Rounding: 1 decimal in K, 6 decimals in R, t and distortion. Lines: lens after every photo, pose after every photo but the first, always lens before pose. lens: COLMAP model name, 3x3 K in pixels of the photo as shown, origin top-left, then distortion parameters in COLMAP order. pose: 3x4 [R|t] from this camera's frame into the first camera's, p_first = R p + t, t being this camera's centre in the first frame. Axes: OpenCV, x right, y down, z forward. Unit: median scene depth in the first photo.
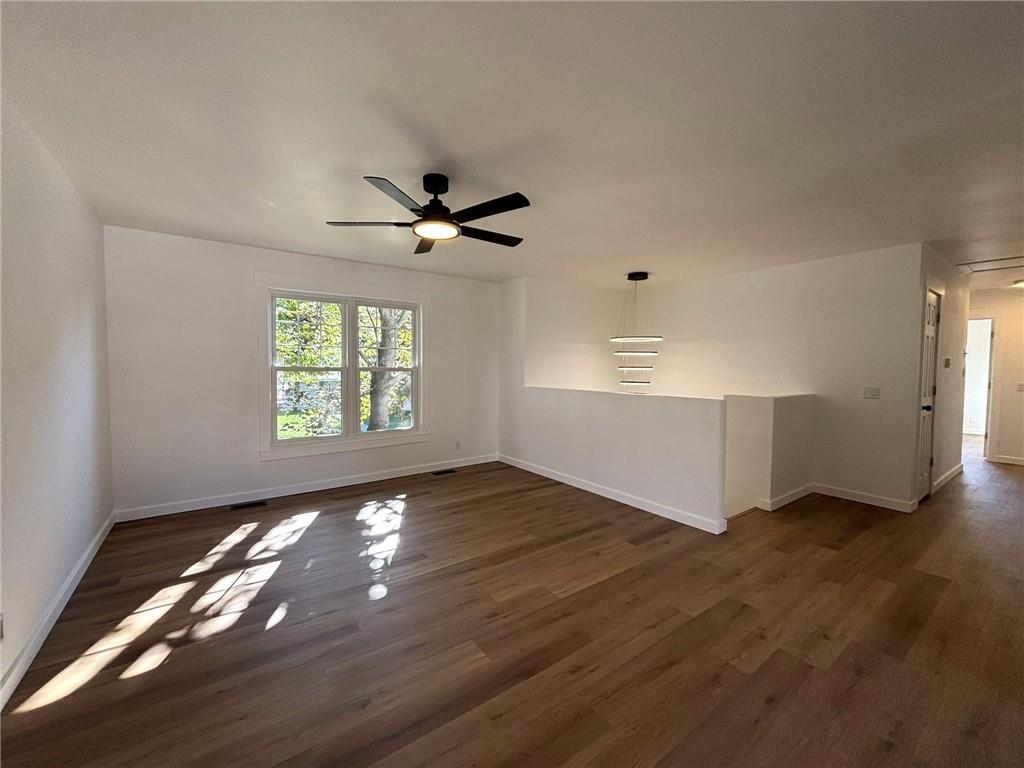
lens RADIAL K [[414.2, 0, 512.0], [0, 414.2, 384.0], [0, 0, 1]] dist [0.008565, -0.000161]
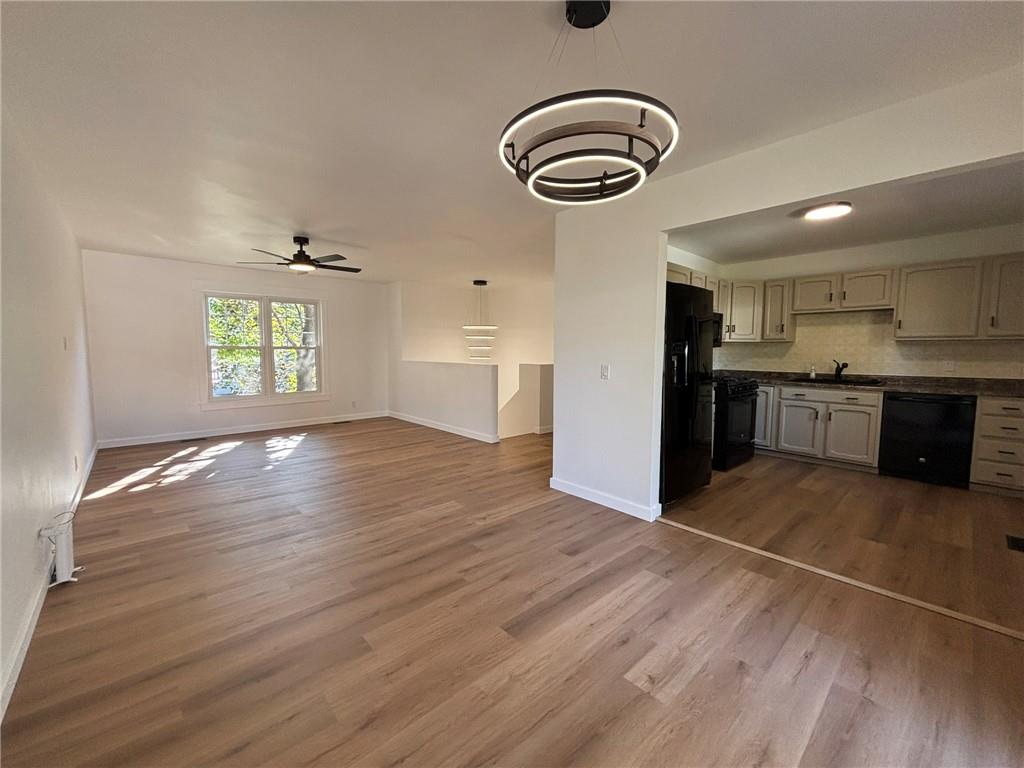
lens RADIAL K [[418.8, 0, 516.9], [0, 418.8, 374.2], [0, 0, 1]] dist [-0.000323, -0.000339]
pose [[0.993727, -0.008559, 0.111509, 0.383766], [0.007139, 0.999888, 0.013123, 0.054343], [-0.111609, -0.012245, 0.993677, -0.655103]]
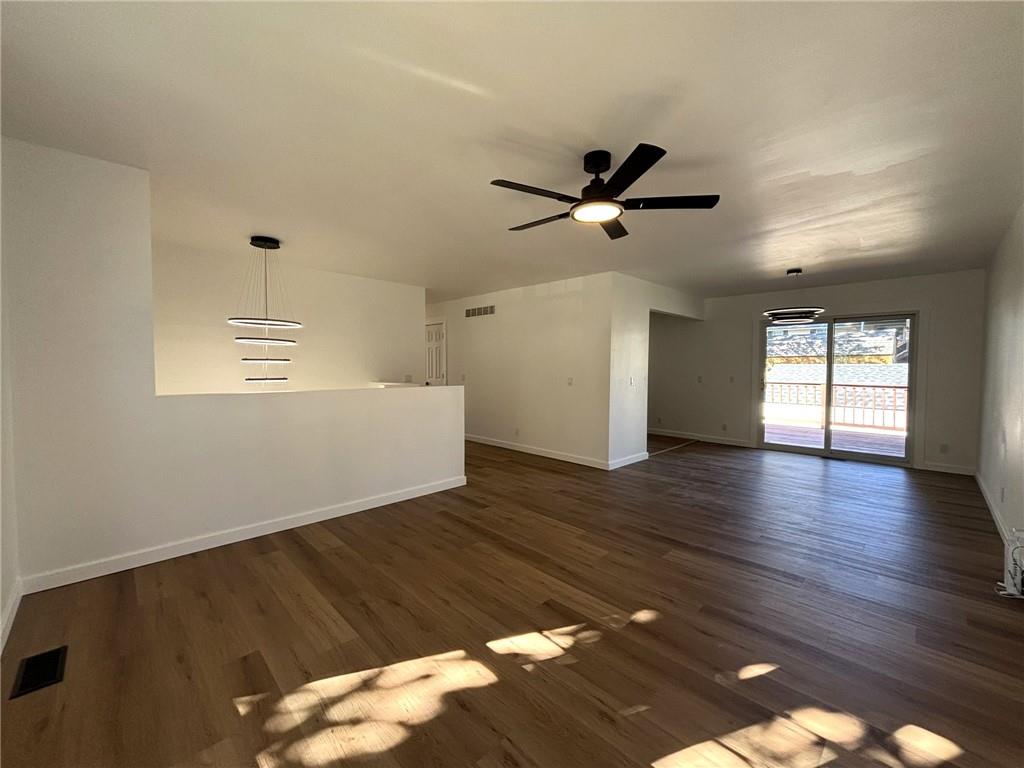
lens RADIAL K [[414.2, 0, 512.0], [0, 414.2, 384.0], [0, 0, 1]] dist [0.008565, -0.000161]
pose [[-0.153297, -0.047852, 0.987021, -0.787886], [0.035197, 0.997929, 0.053847, -0.029446], [-0.987553, 0.042995, -0.151295, 0.974615]]
